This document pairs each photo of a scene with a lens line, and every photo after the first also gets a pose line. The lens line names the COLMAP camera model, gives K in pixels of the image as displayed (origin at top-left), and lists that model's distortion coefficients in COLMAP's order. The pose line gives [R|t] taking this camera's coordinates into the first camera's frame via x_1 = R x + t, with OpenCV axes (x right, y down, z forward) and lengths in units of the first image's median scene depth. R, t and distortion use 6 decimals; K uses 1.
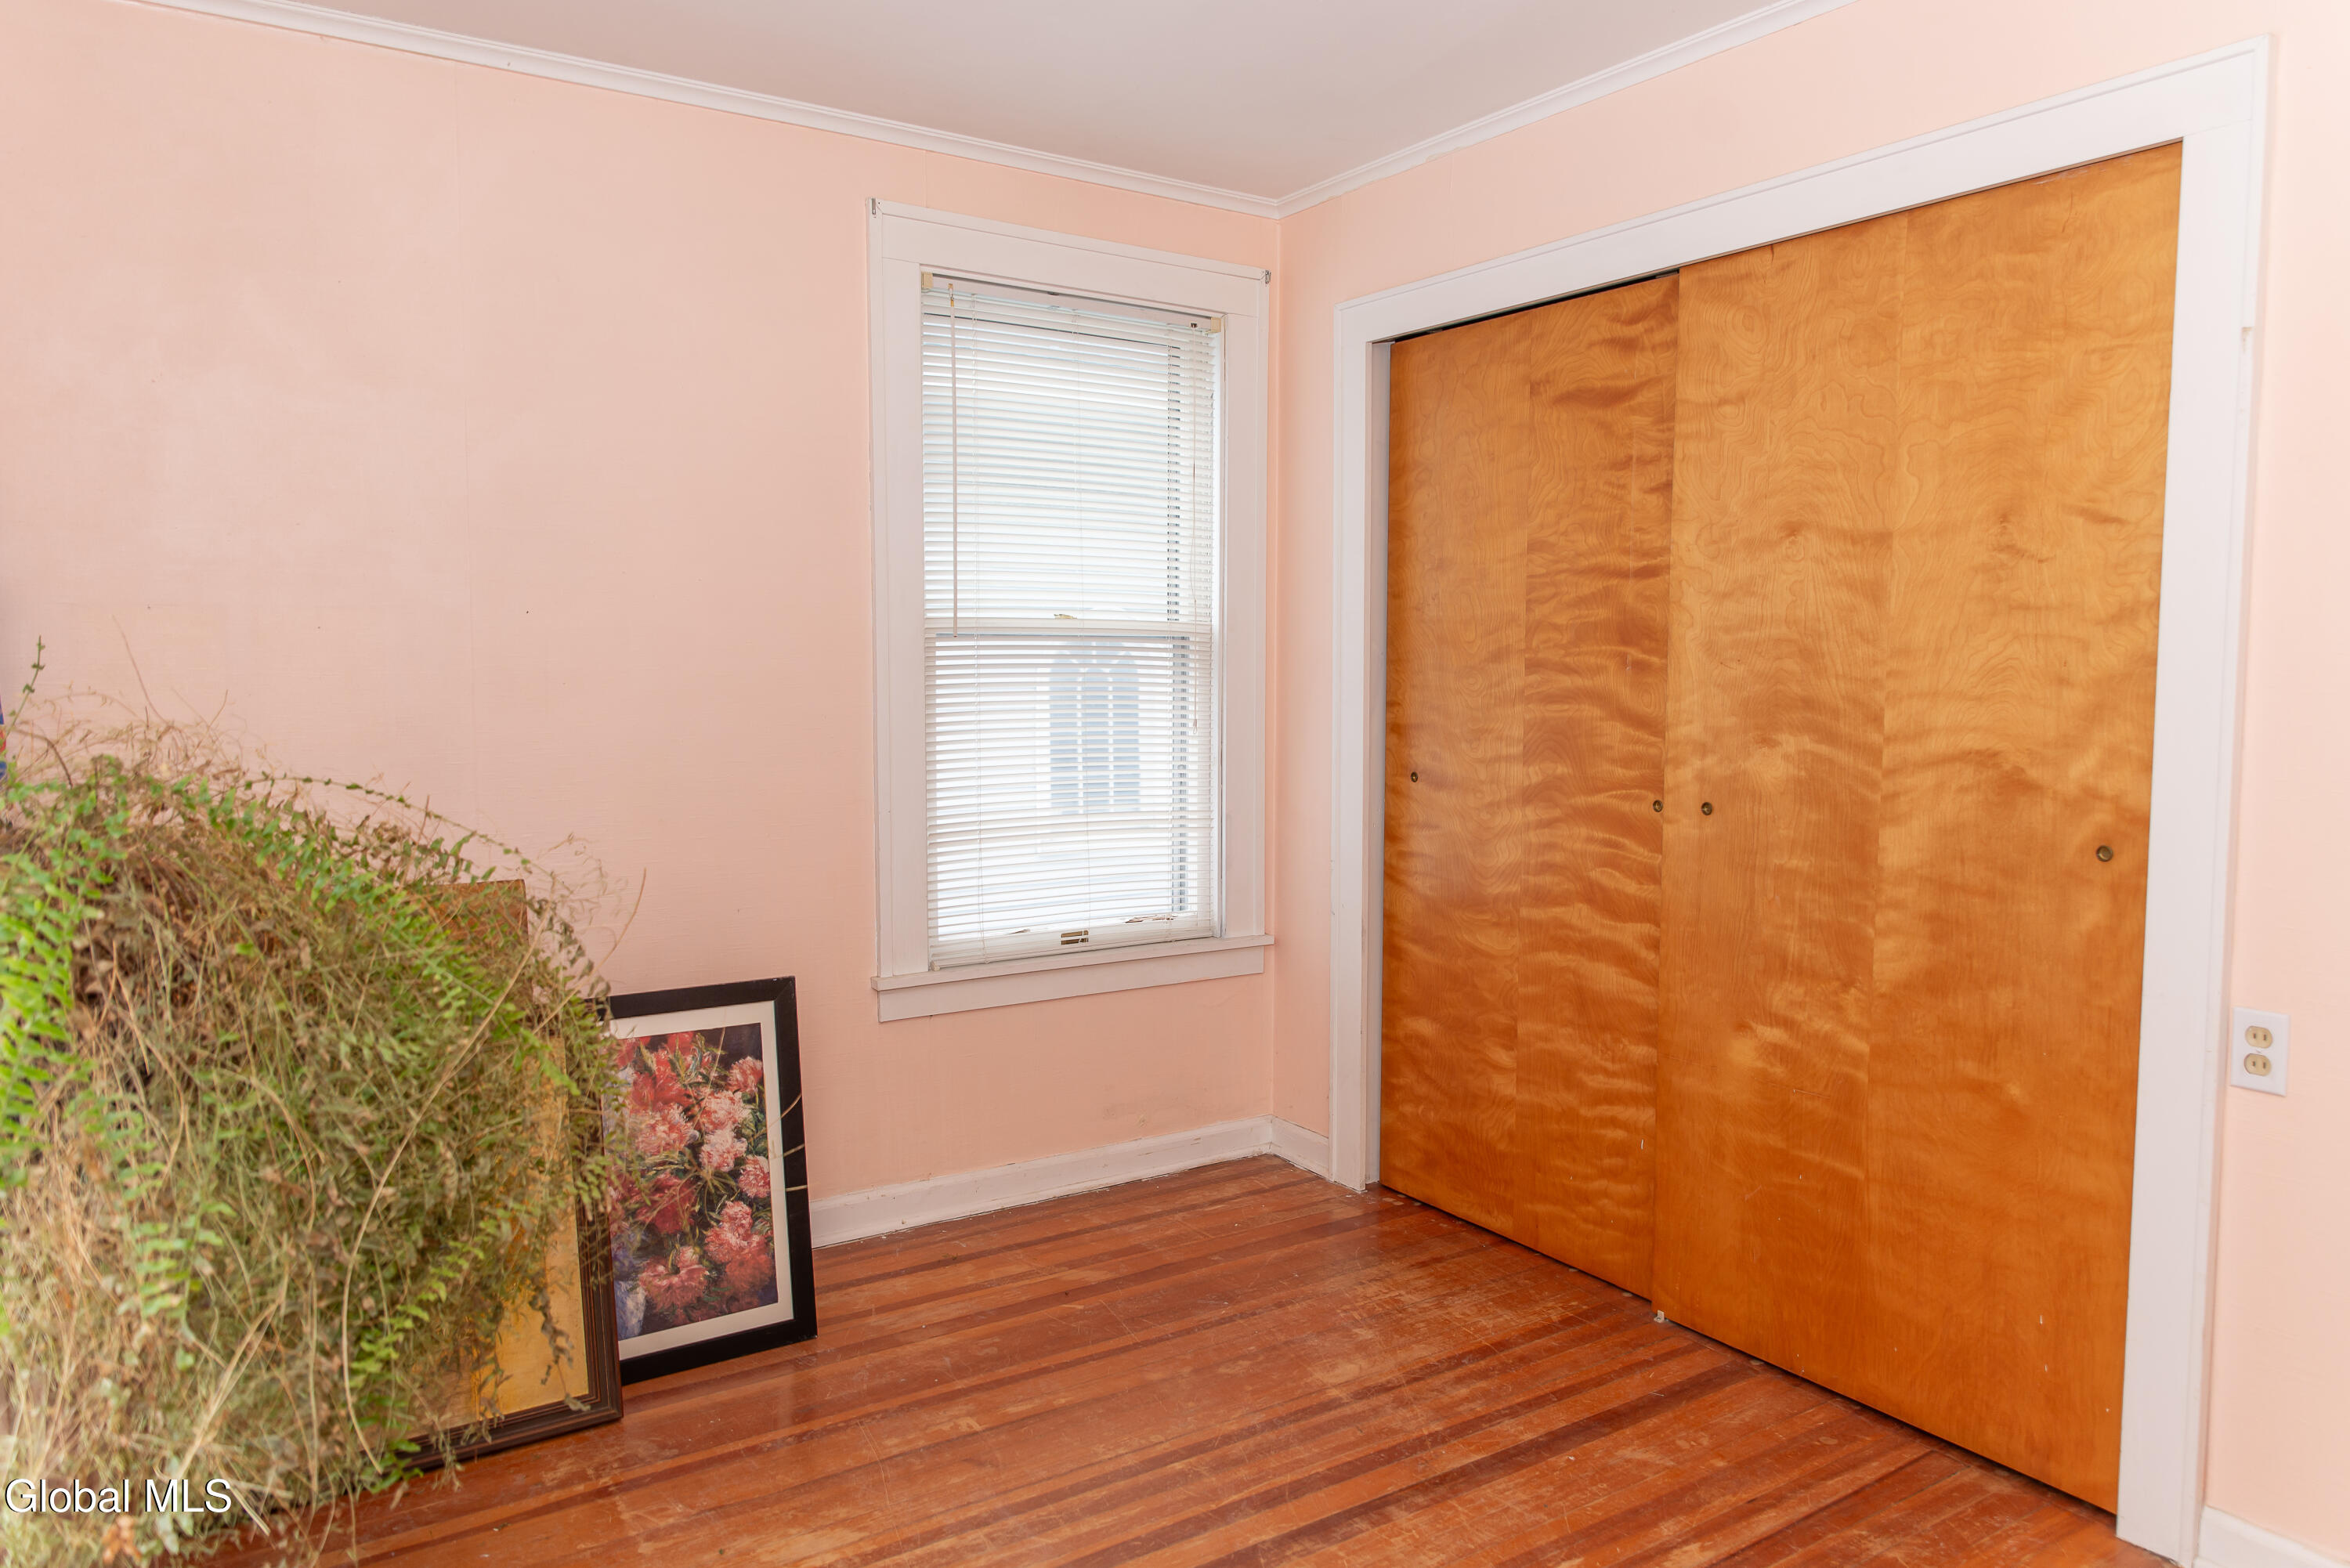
lens RADIAL K [[1562.9, 0, 1184.5], [0, 1562.9, 772.8], [0, 0, 1]] dist [-0.005479, 0.001108]
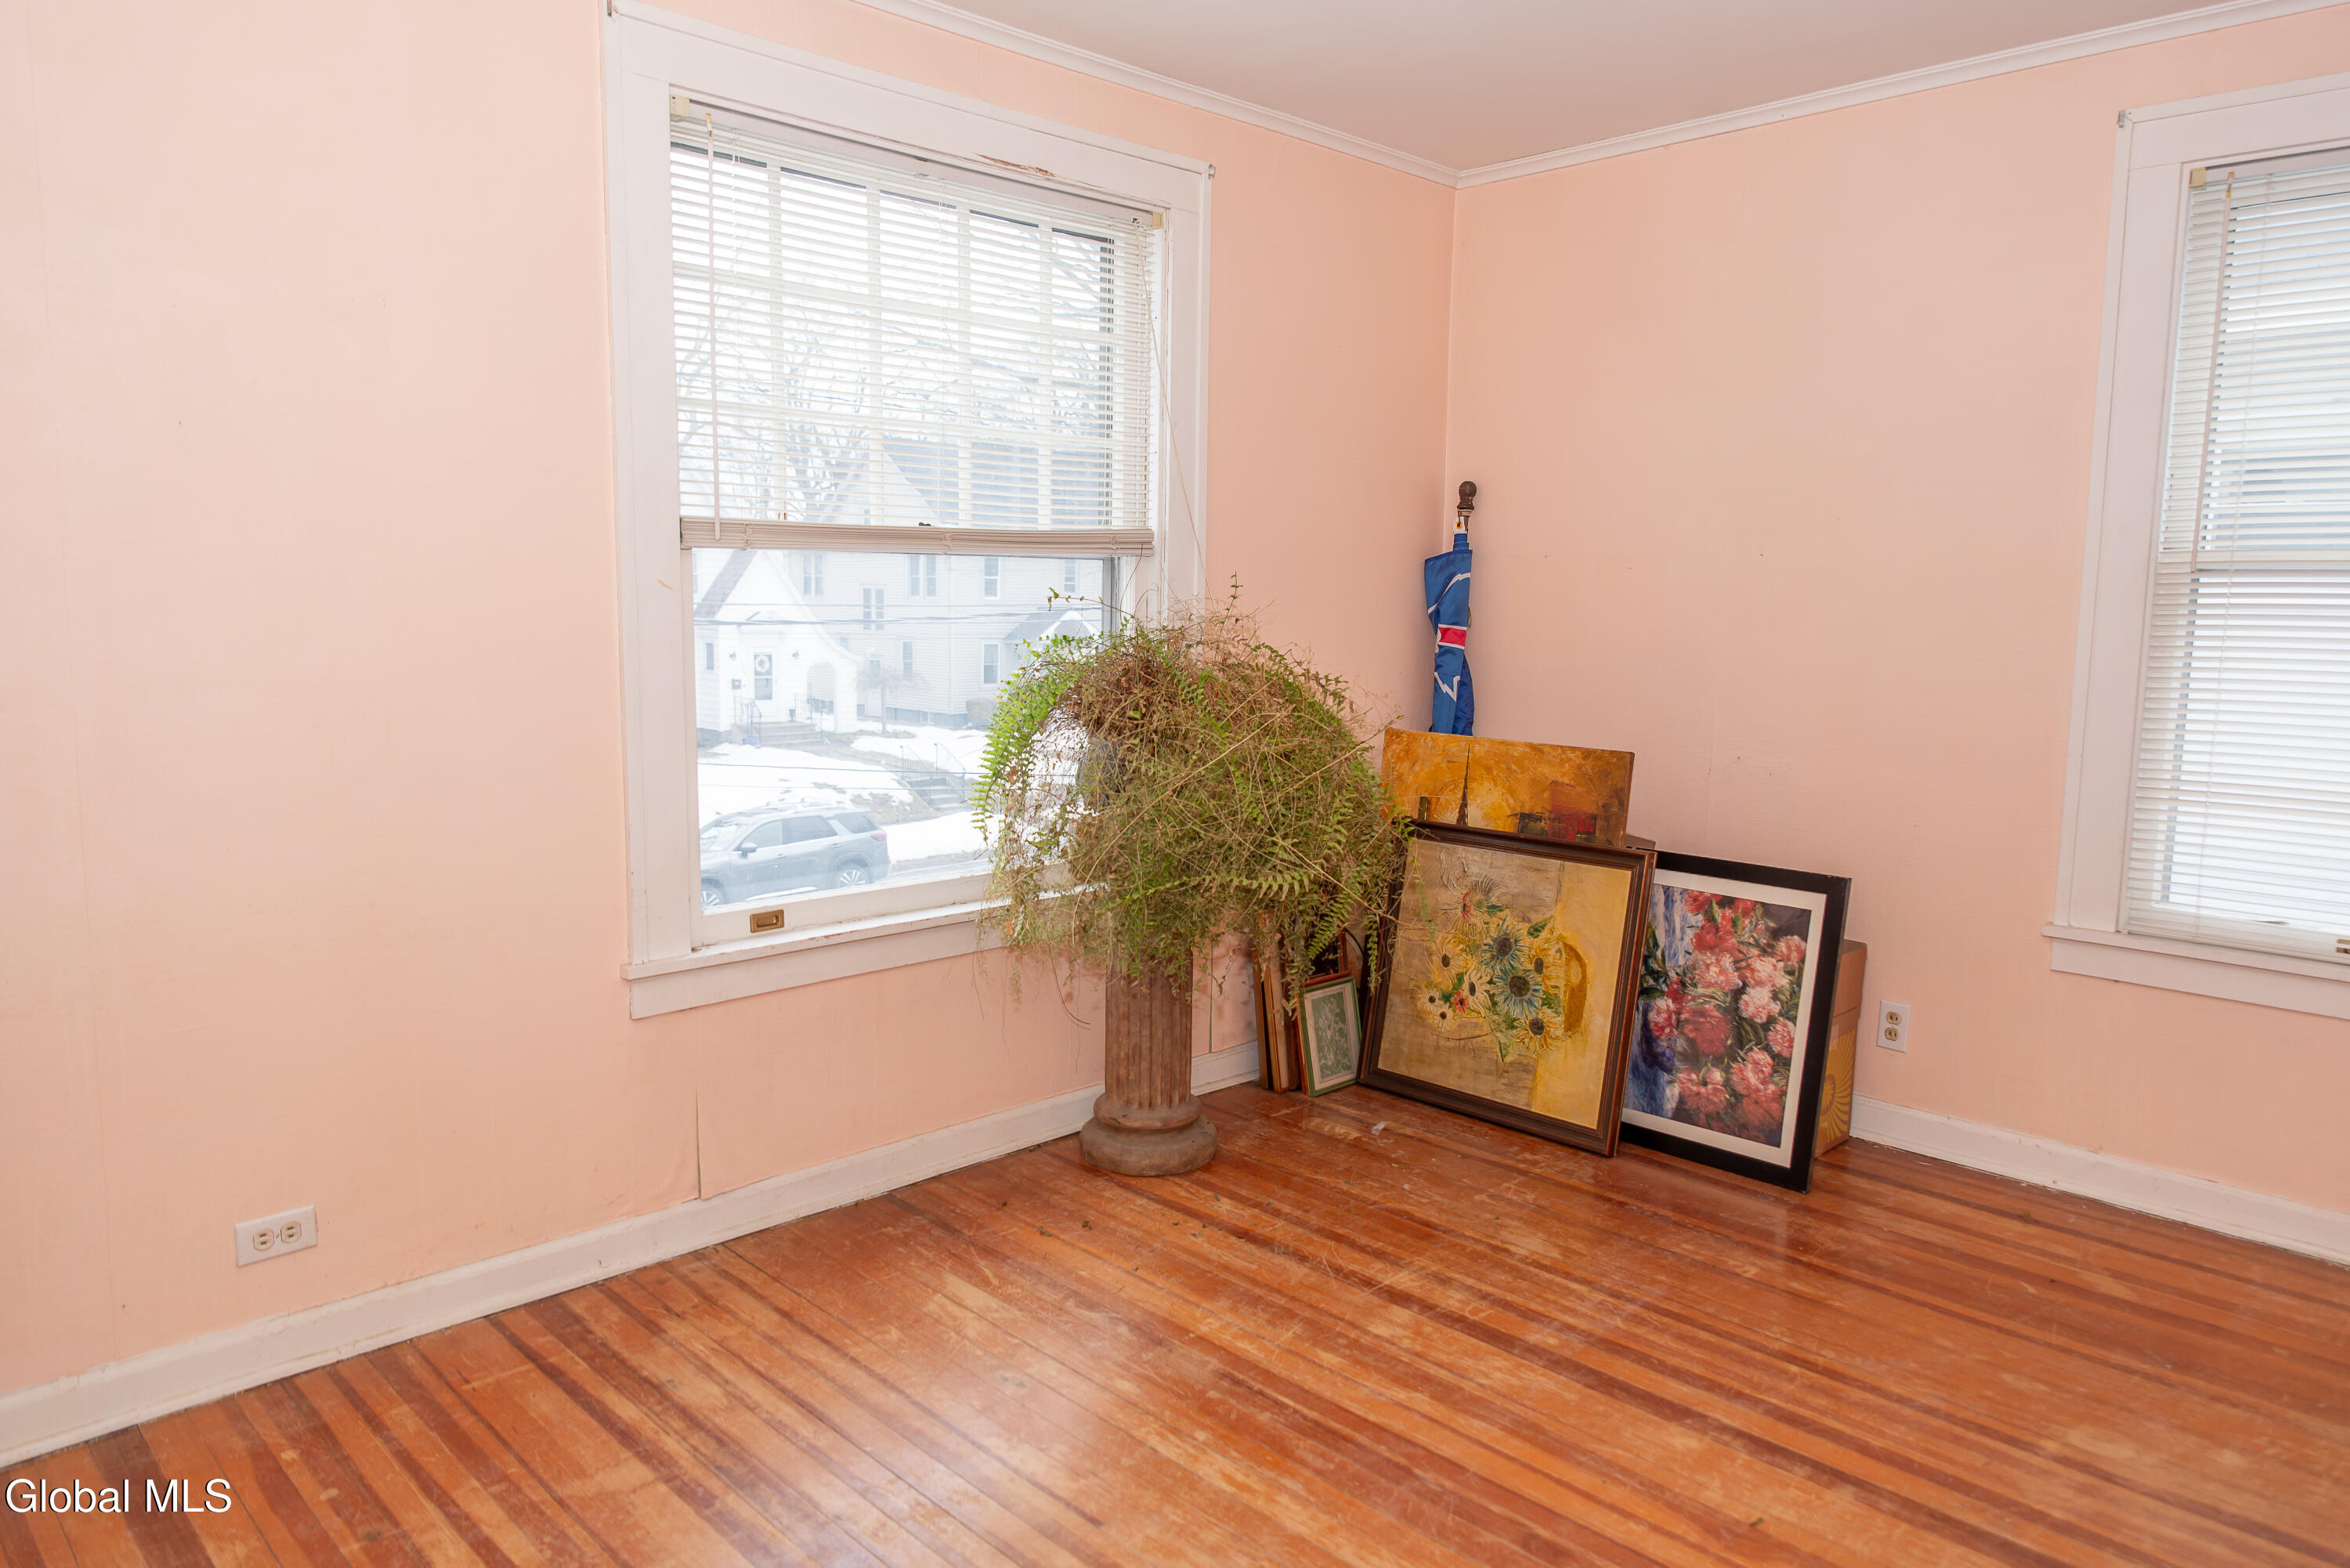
lens RADIAL K [[1562.9, 0, 1184.5], [0, 1562.9, 772.8], [0, 0, 1]] dist [-0.005479, 0.001108]
pose [[0.186778, 0.111082, -0.976102, 0.763788], [-0.088821, 0.991427, 0.095830, -0.009171], [0.978379, 0.068800, 0.195043, 0.324045]]
